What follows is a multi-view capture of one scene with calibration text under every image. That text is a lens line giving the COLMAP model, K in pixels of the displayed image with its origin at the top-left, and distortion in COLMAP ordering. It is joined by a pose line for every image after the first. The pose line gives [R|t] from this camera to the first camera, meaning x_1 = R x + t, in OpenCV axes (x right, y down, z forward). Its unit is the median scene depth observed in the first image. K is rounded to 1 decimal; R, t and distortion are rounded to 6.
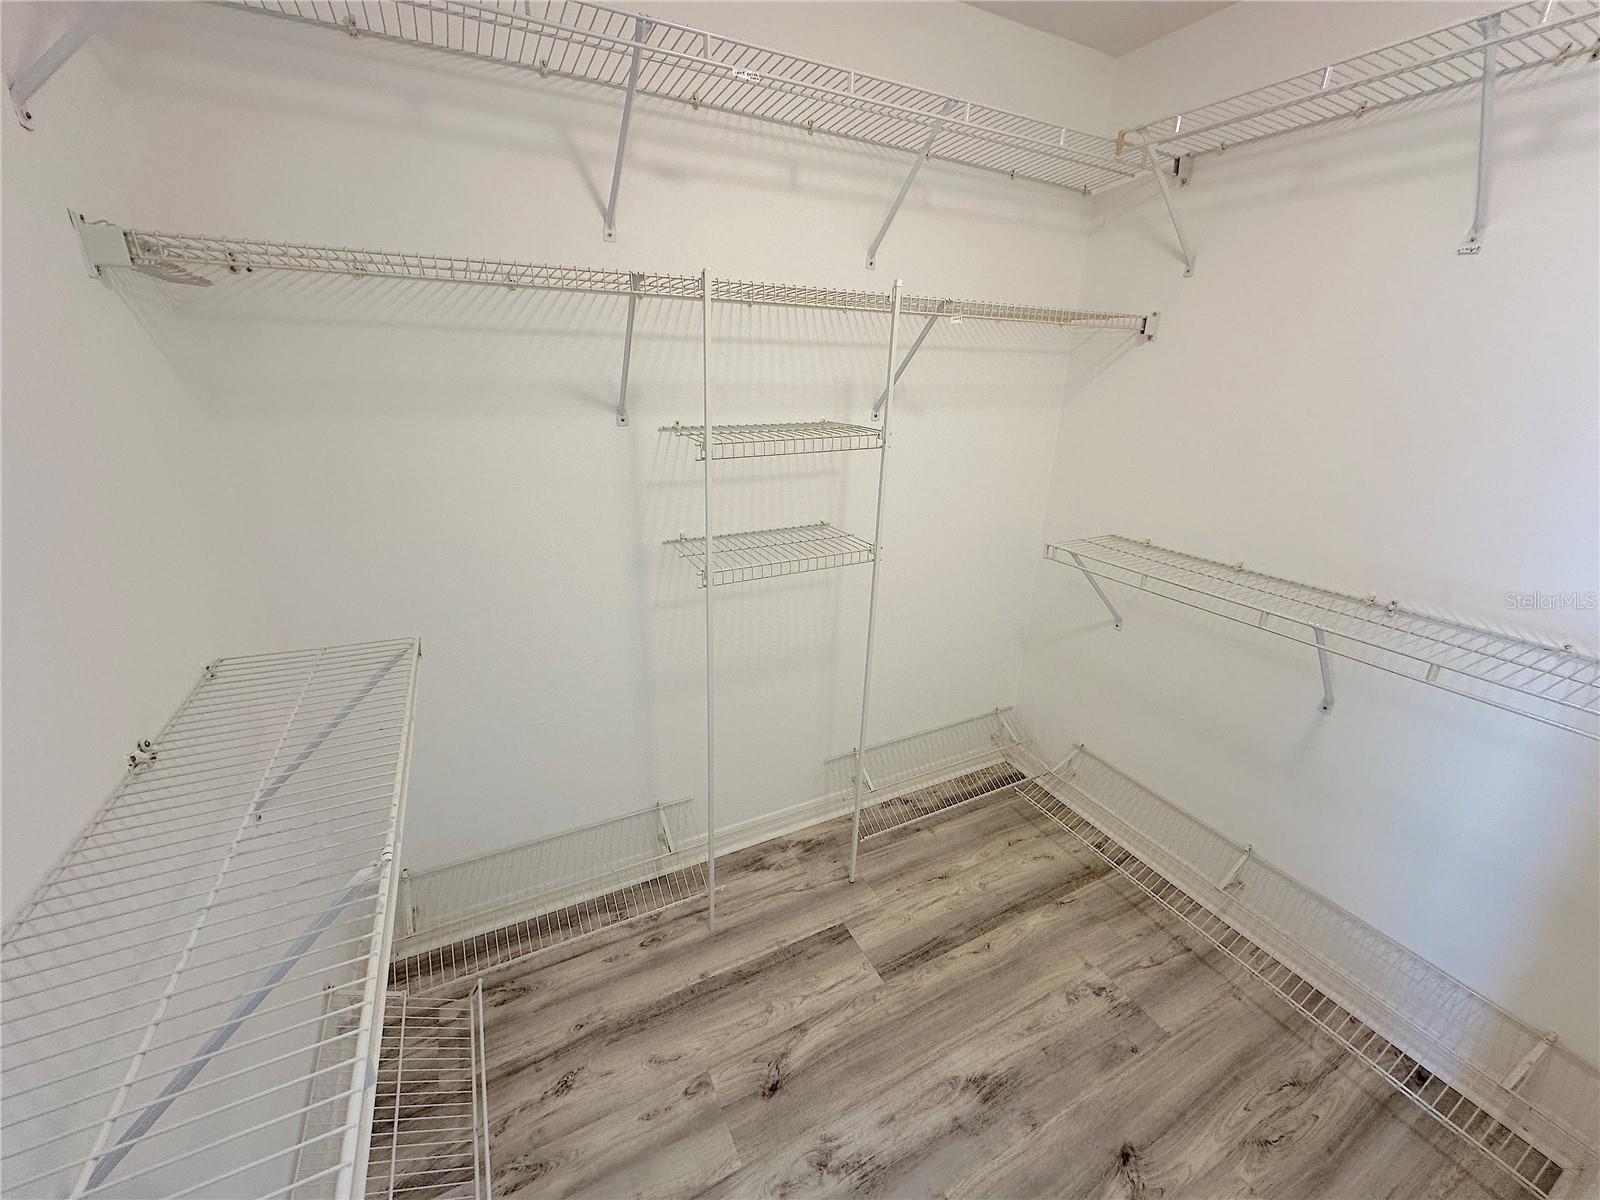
lens RADIAL K [[637.2, 0, 800.0], [0, 637.2, 600.0], [0, 0, 1]] dist [-0.001685, -0.000193]
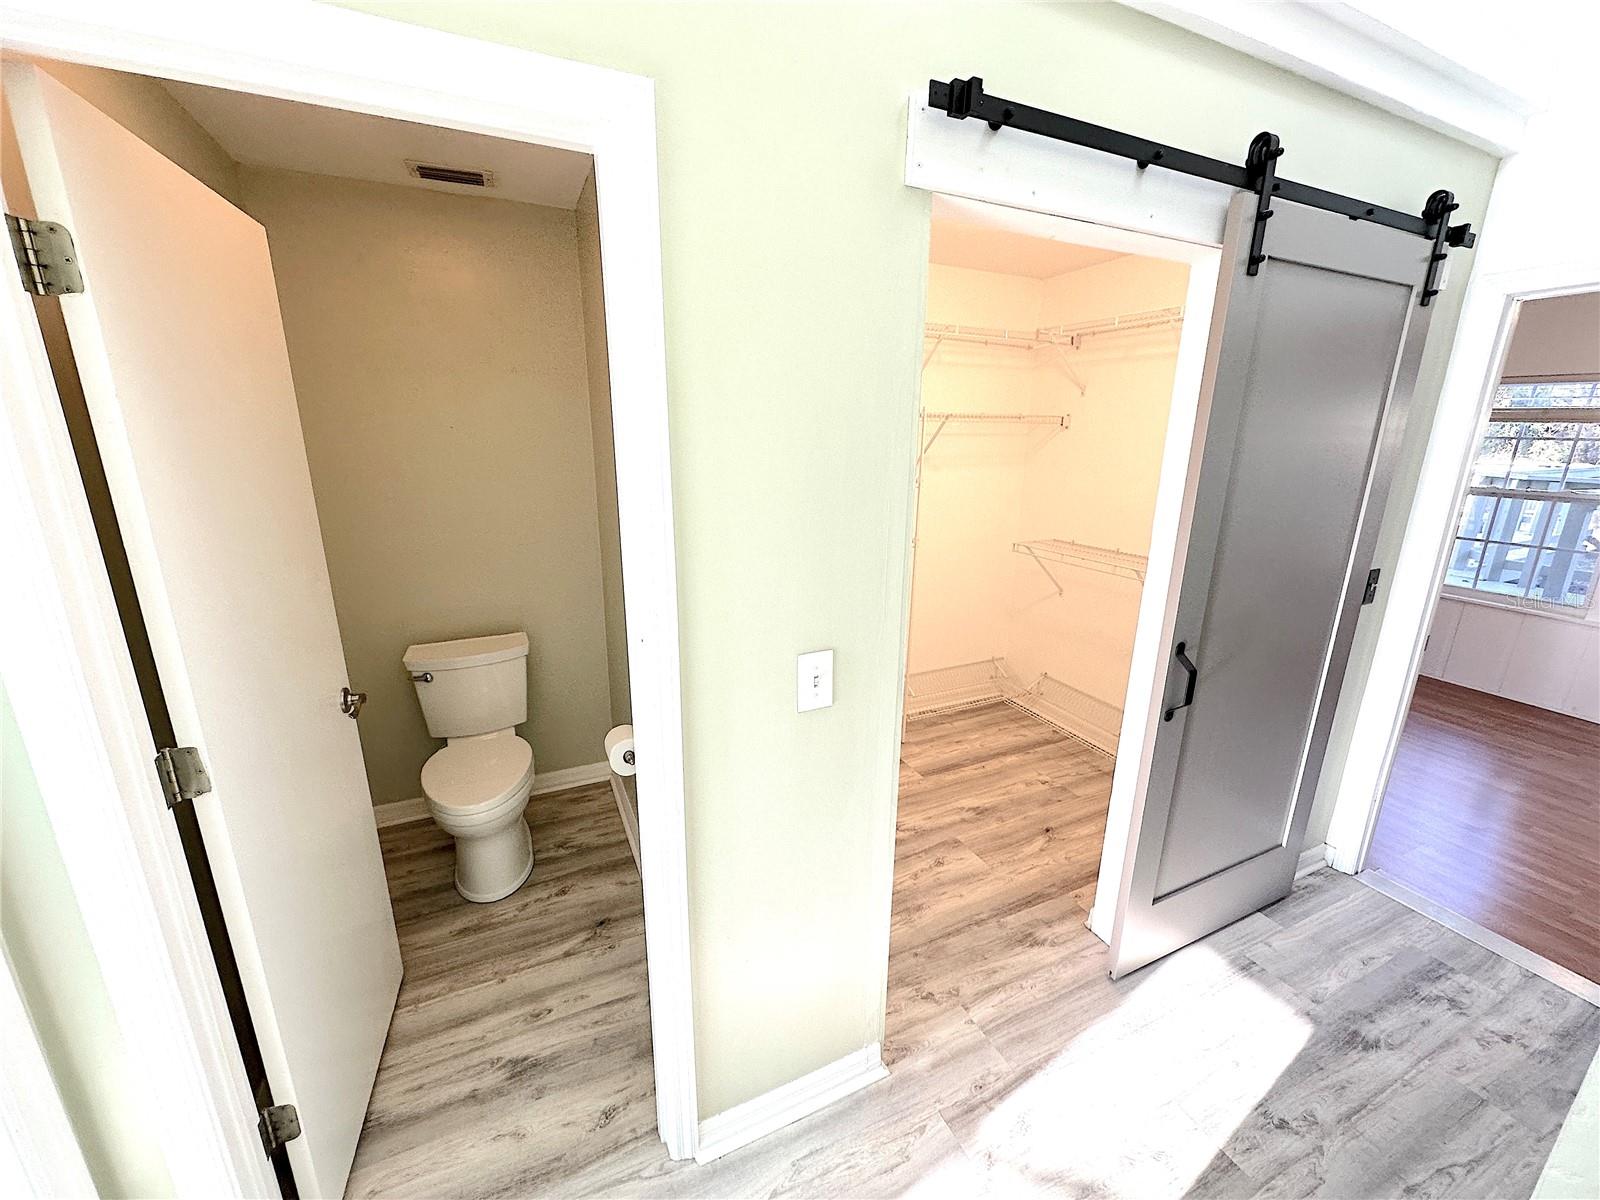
lens RADIAL K [[637.2, 0, 800.0], [0, 637.2, 600.0], [0, 0, 1]] dist [-0.001685, -0.000193]
pose [[0.999252, -0.004854, -0.038358, -0.145201], [0.001618, 0.996469, -0.083949, 0.241470], [0.038630, 0.083824, 0.995732, -0.837409]]
